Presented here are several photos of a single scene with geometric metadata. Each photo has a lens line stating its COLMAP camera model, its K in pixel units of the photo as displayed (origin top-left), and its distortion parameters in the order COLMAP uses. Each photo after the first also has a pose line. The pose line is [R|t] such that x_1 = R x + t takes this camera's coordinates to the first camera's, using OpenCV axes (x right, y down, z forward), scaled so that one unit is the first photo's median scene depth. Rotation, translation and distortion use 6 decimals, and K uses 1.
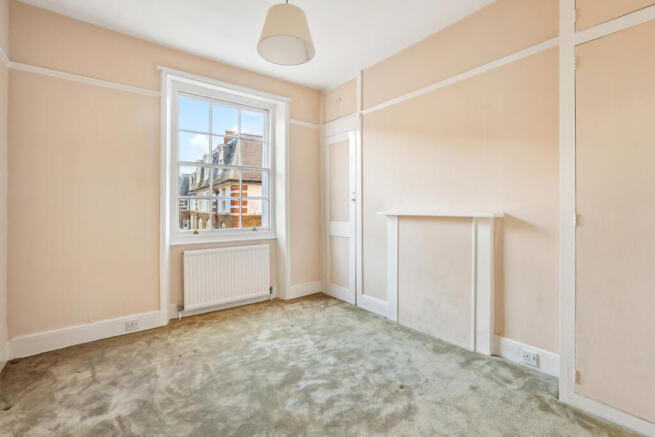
lens RADIAL K [[295.5, 0, 328.3], [0, 295.5, 211.7], [0, 0, 1]] dist [-0.042382, 0.022414]
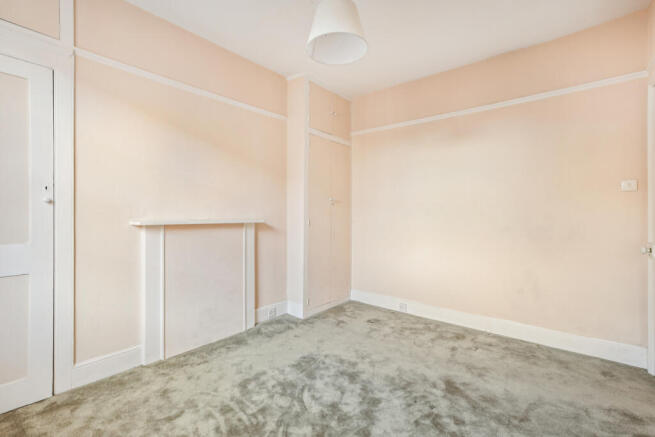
lens RADIAL K [[295.5, 0, 328.3], [0, 295.5, 211.7], [0, 0, 1]] dist [-0.042382, 0.022414]
pose [[-0.219504, 0.000165, 0.975612, -0.801354], [0.001602, 0.999999, 0.000191, -0.029538], [-0.975610, 0.001605, -0.219504, 0.926435]]
